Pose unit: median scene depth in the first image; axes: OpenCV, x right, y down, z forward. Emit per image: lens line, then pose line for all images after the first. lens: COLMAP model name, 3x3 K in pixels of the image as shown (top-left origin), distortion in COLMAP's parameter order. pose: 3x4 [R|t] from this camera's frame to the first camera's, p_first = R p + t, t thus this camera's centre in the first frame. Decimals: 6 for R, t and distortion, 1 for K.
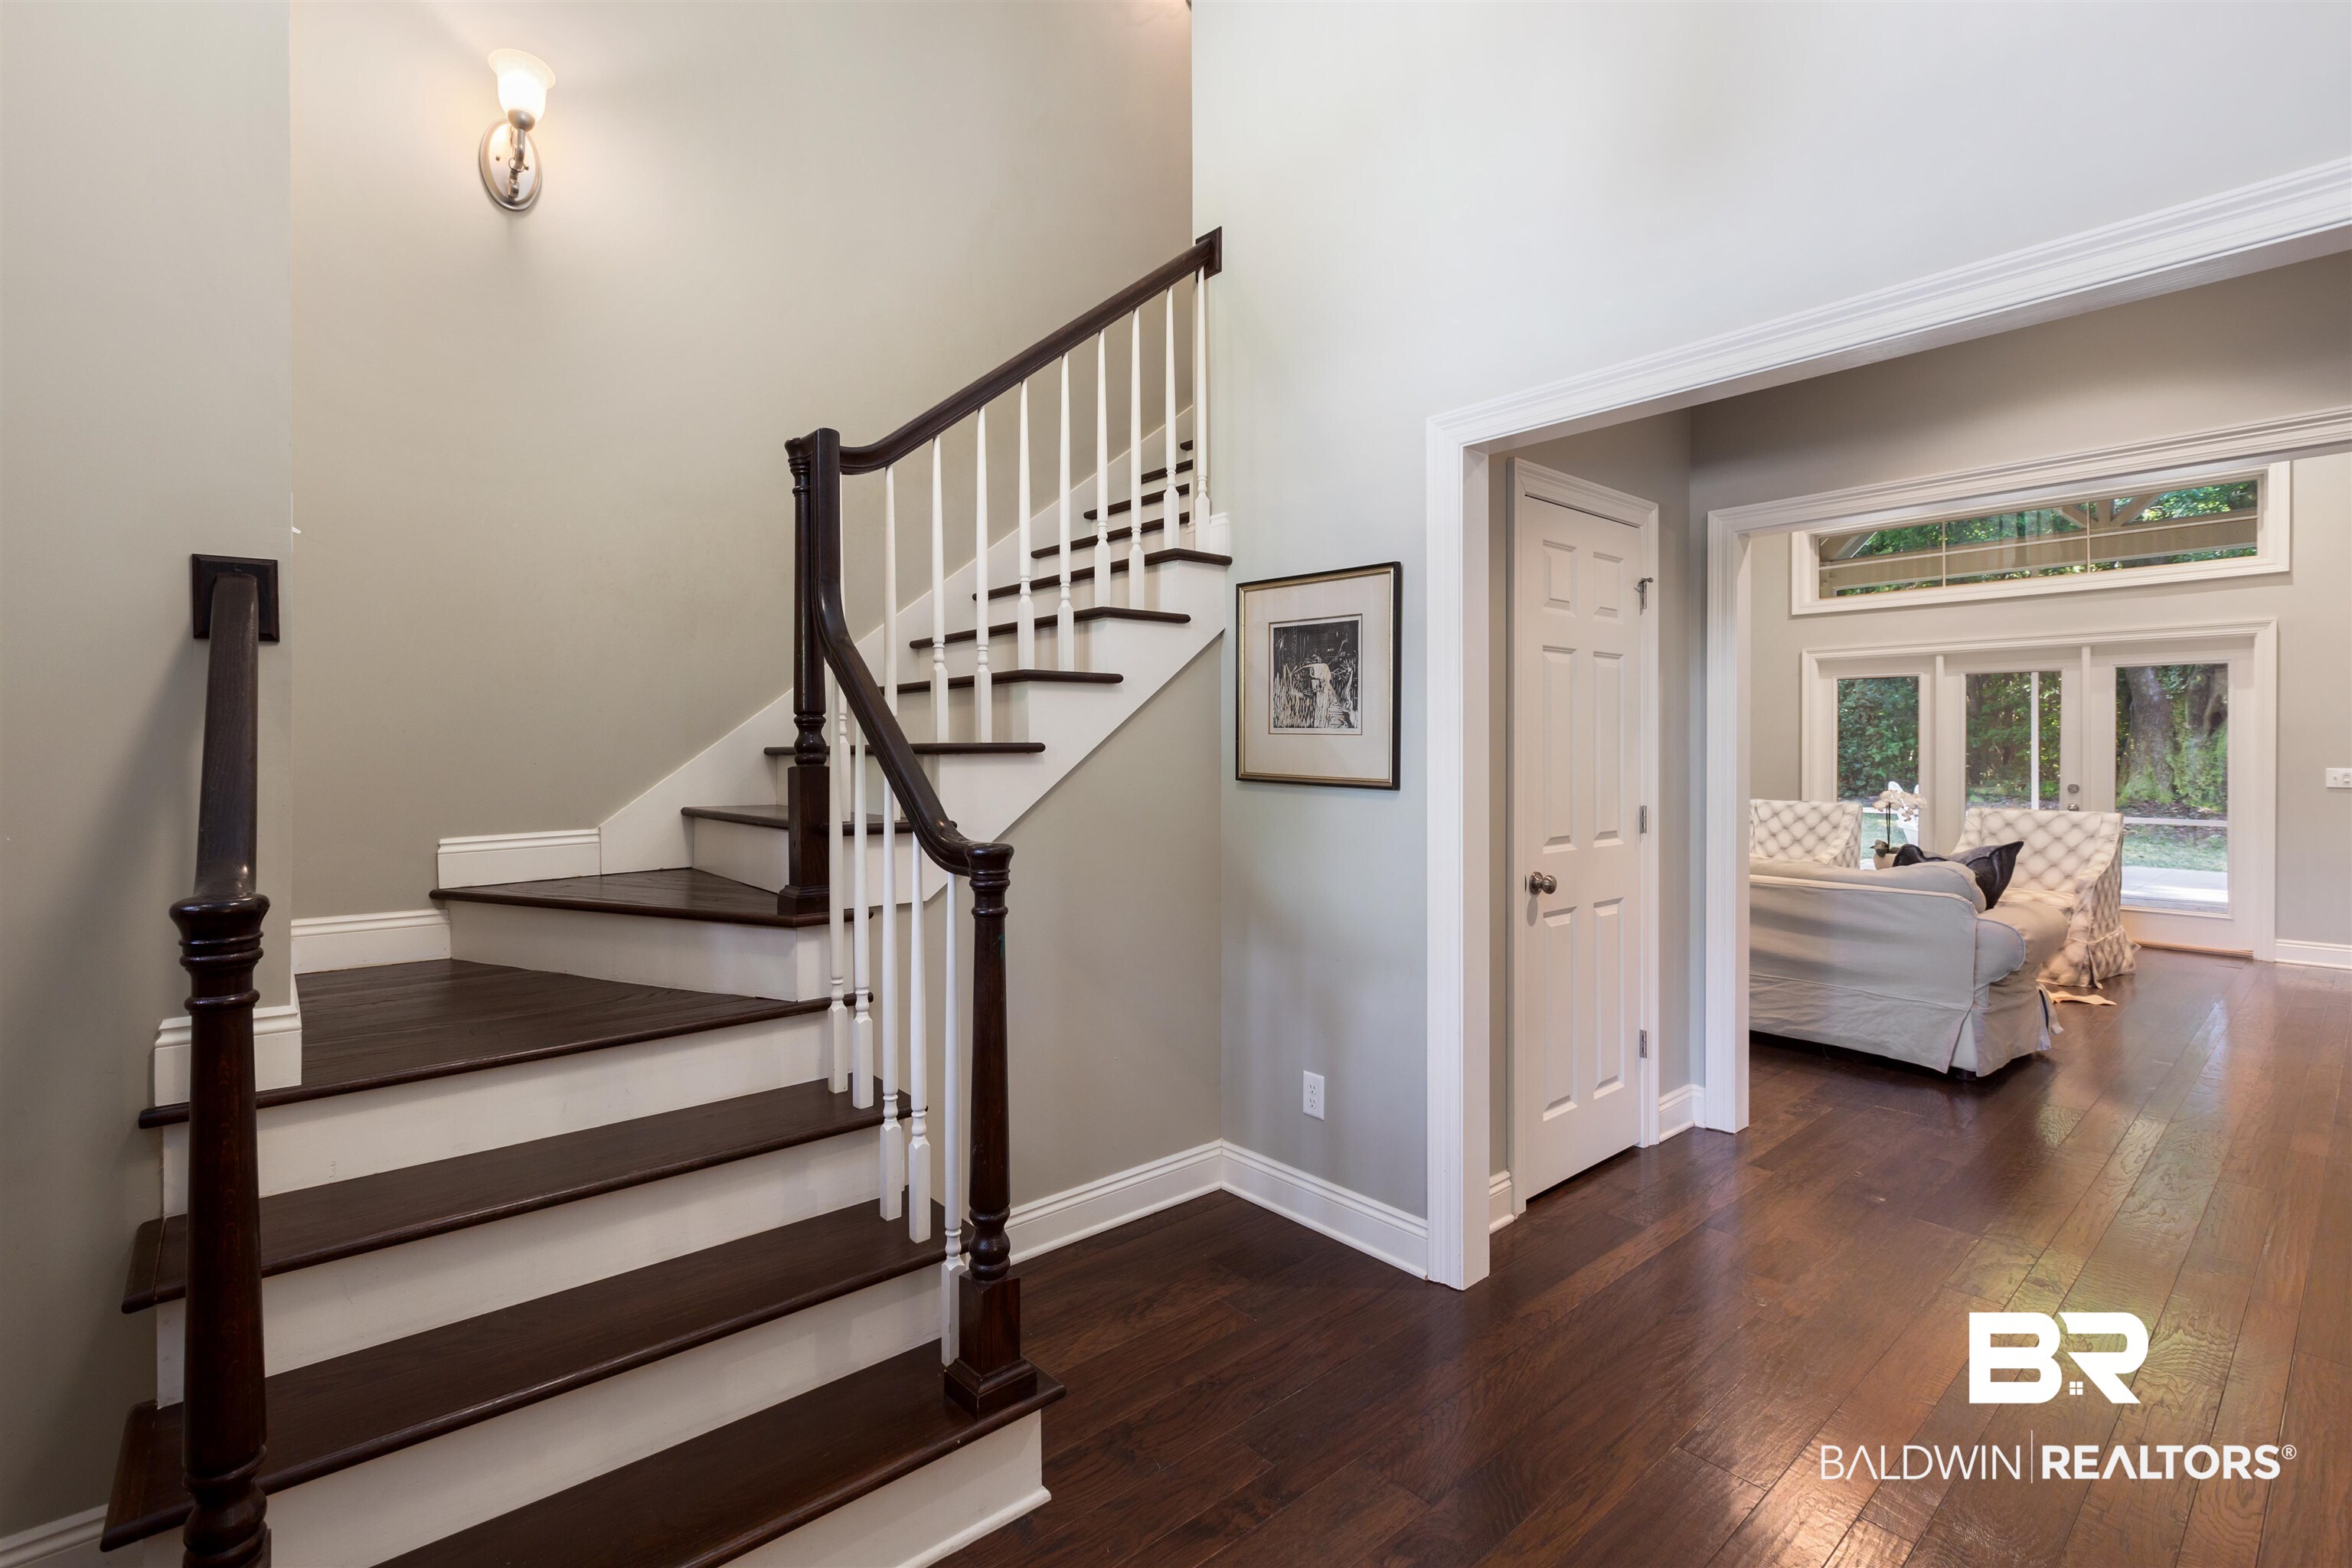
lens RADIAL K [[1077.3, 0, 1172.9], [0, 1077.3, 748.7], [0, 0, 1]] dist [0.000643, -0.001221]
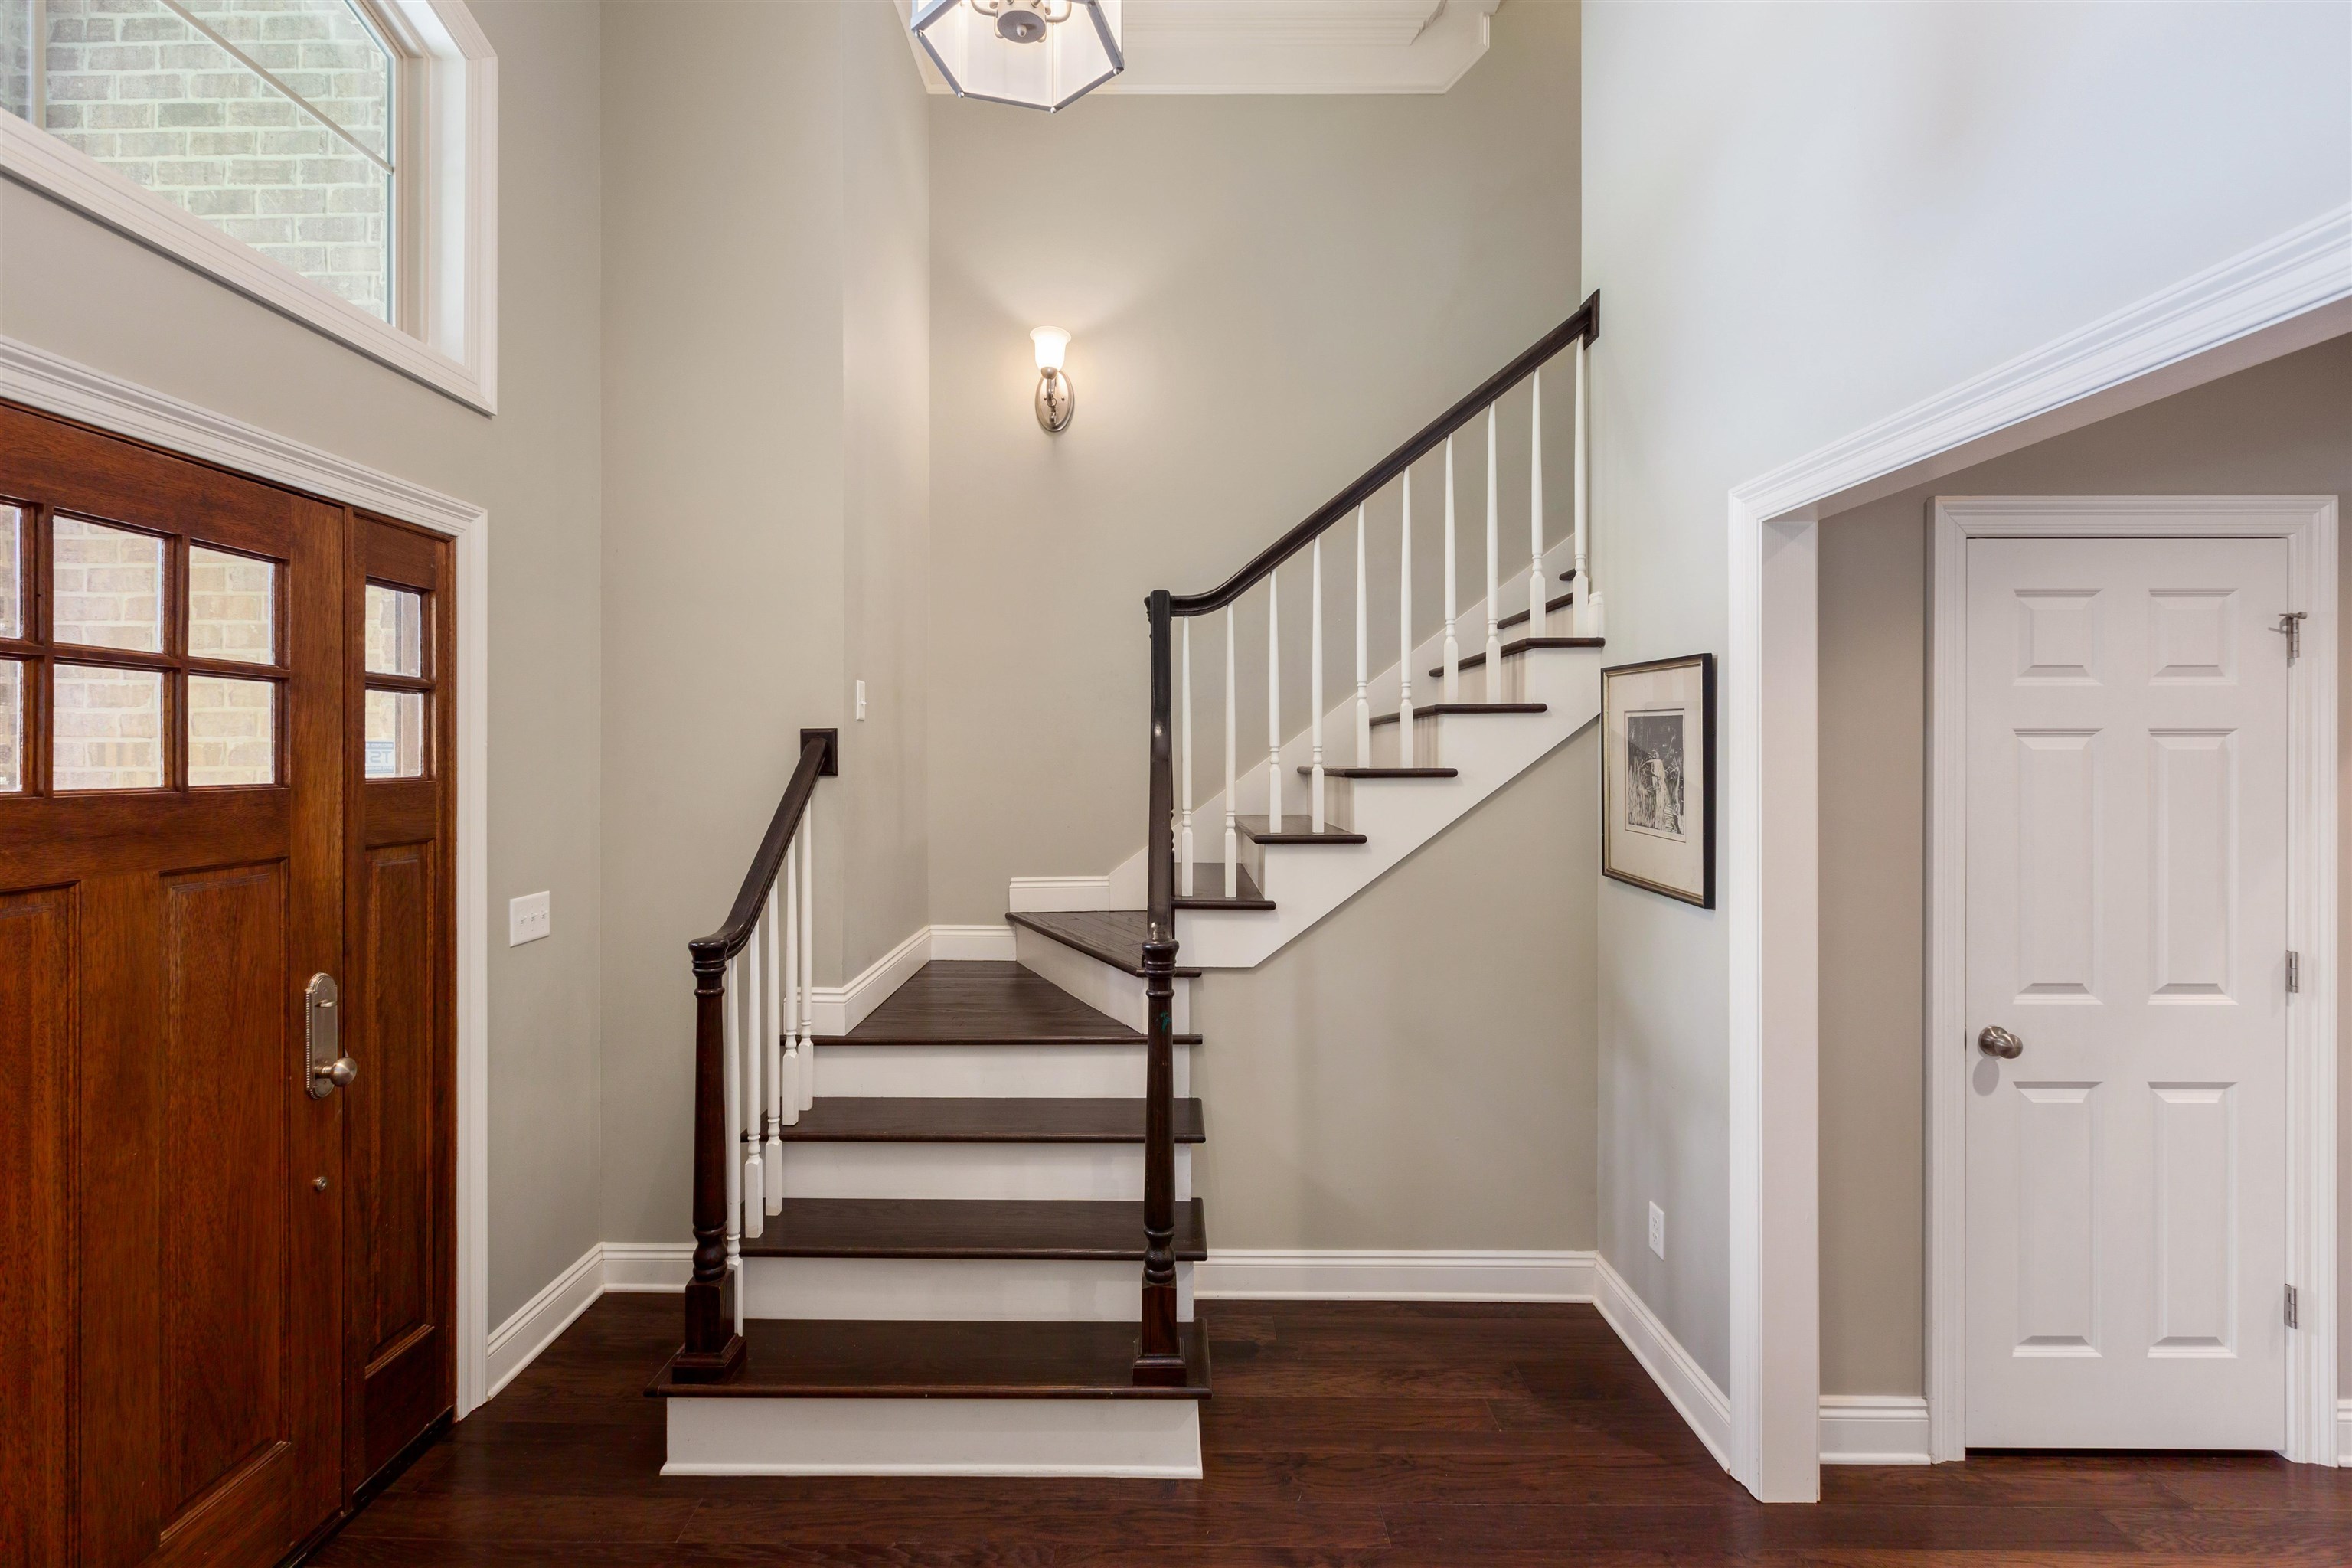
lens RADIAL K [[1087.4, 0, 1131.9], [0, 1087.4, 753.8], [0, 0, 1]] dist [-0.000247, -0.000301]
pose [[0.741882, -0.000294, -0.670530, 0.424065], [0.000183, 1.000000, -0.000237, -0.083794], [0.670530, 0.000053, 0.741882, 0.016687]]
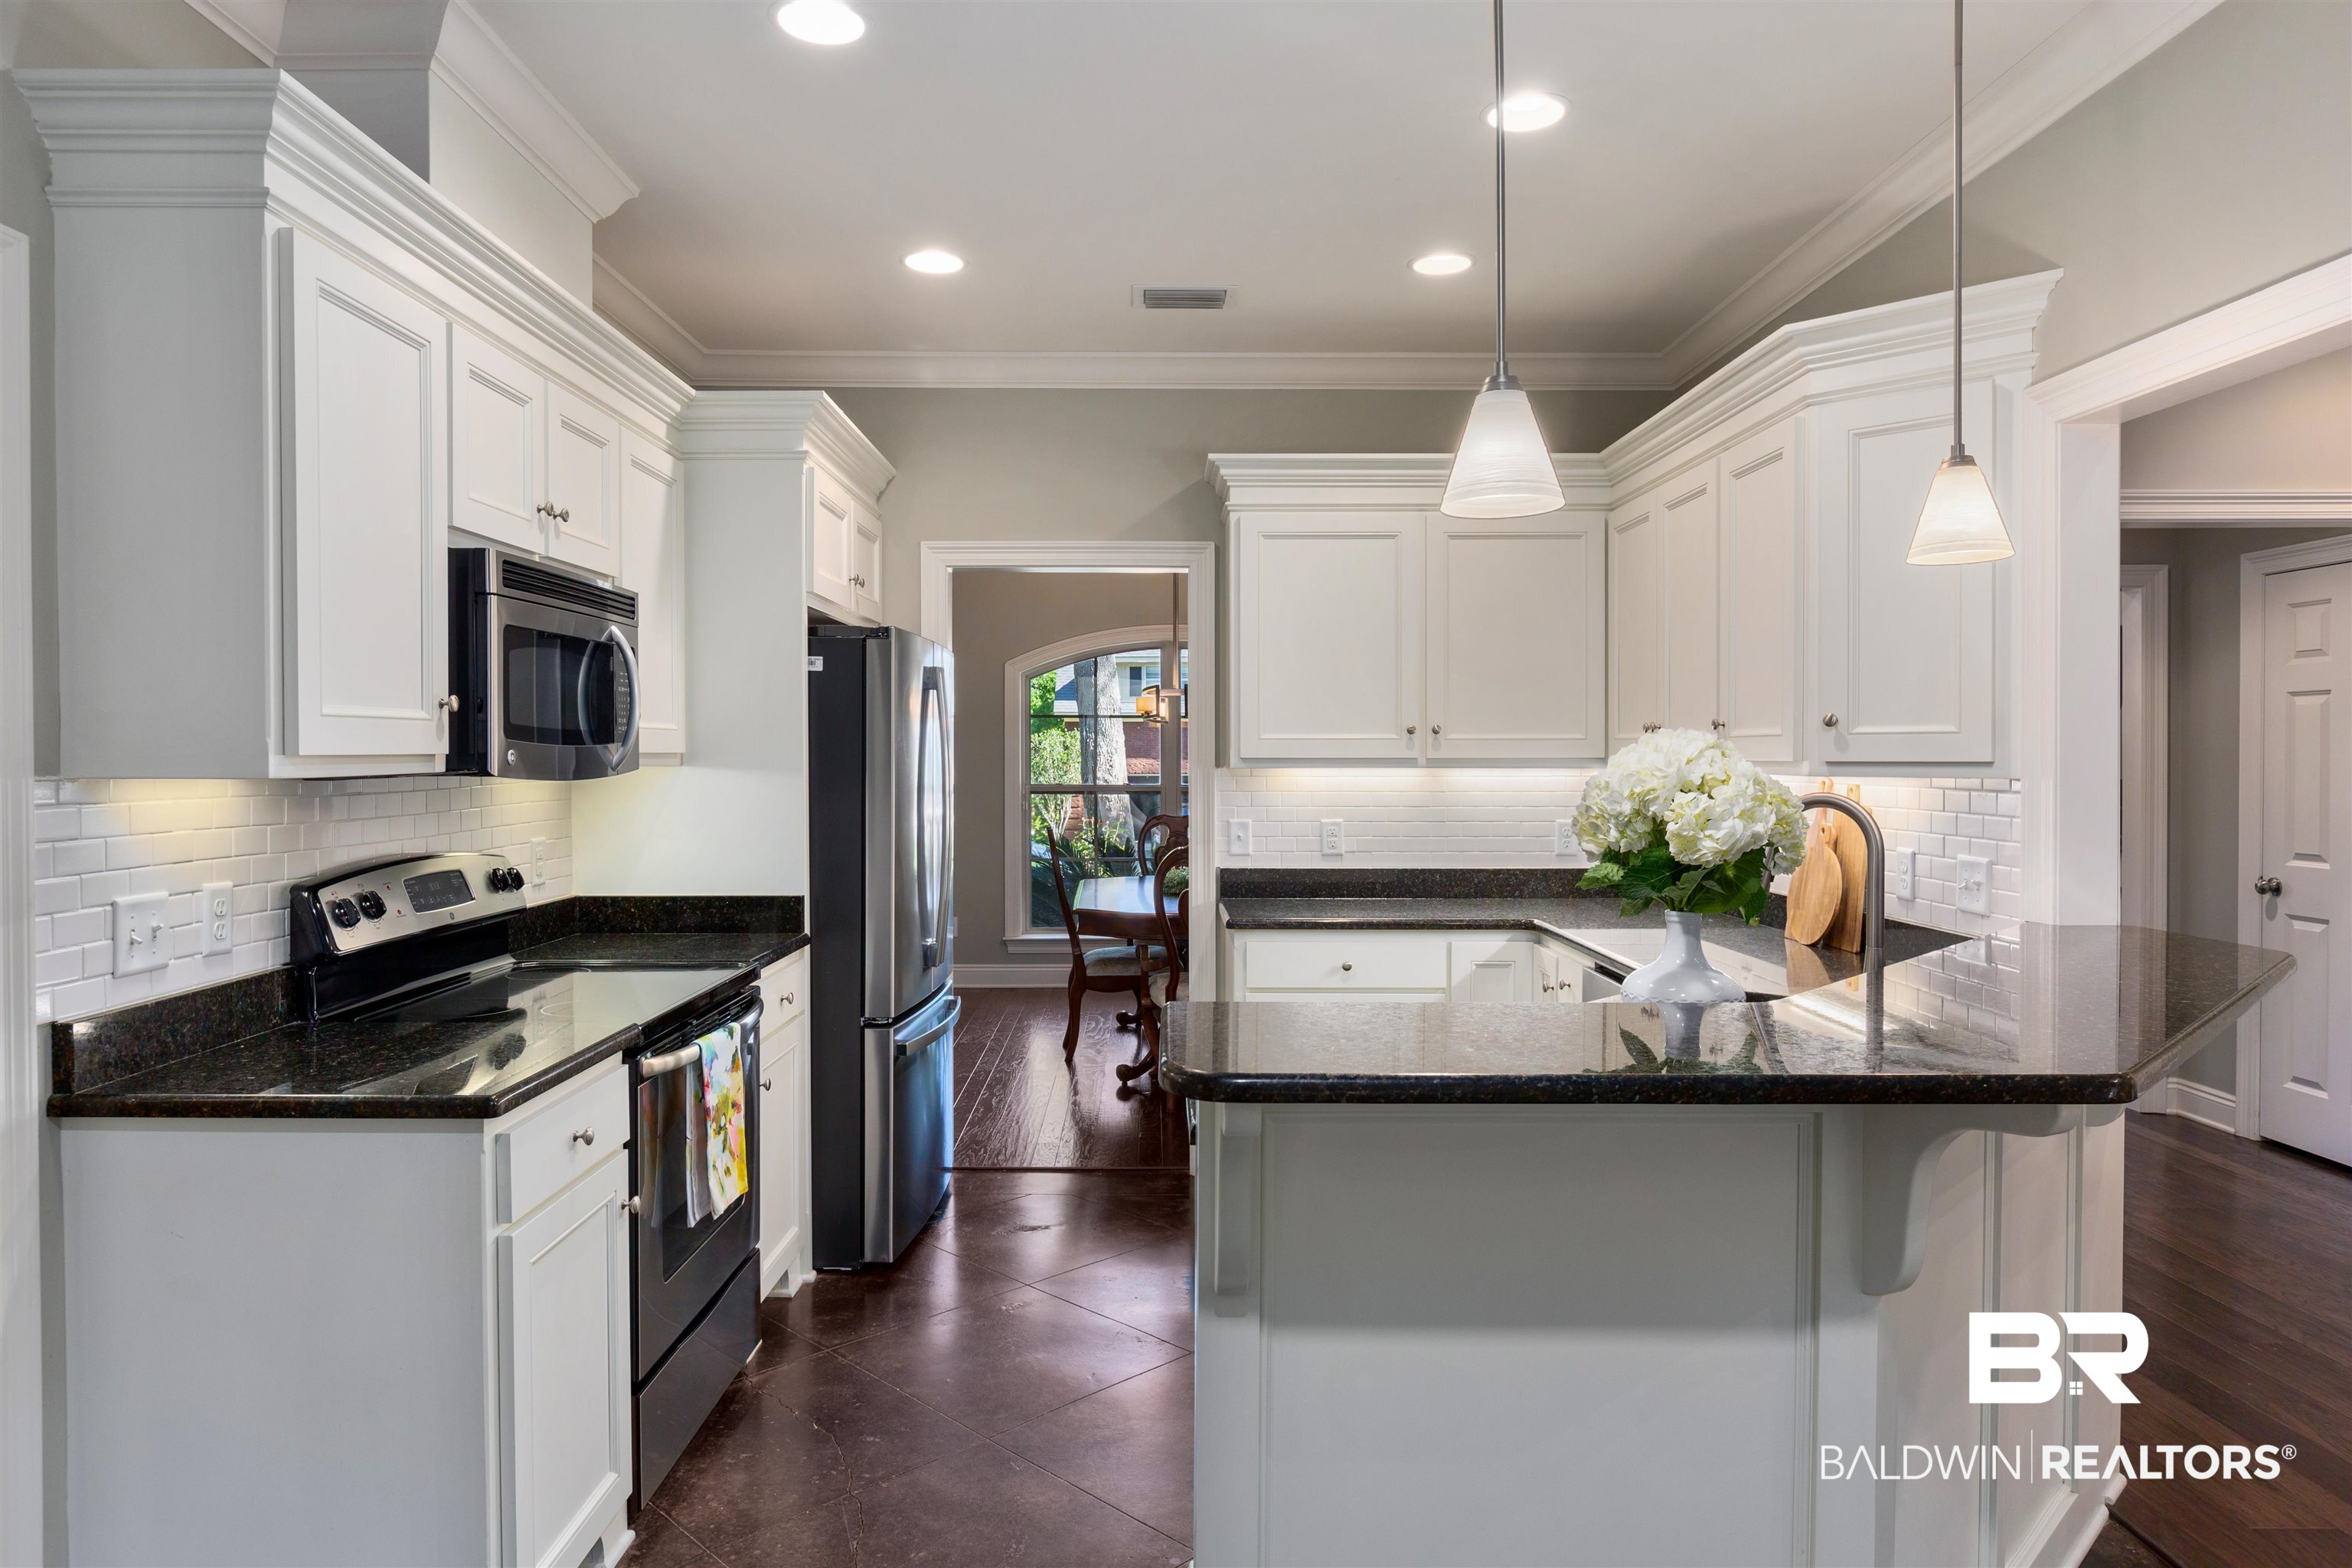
lens RADIAL K [[1577.3, 0, 1176.0], [0, 1577.3, 784.0], [0, 0, 1]] dist [0.000007, -0.000063]
pose [[-0.648603, 0.014208, -0.760994, 2.667810], [0.002072, 0.999855, 0.016902, -0.027690], [0.761124, 0.009386, -0.648538, 1.281259]]
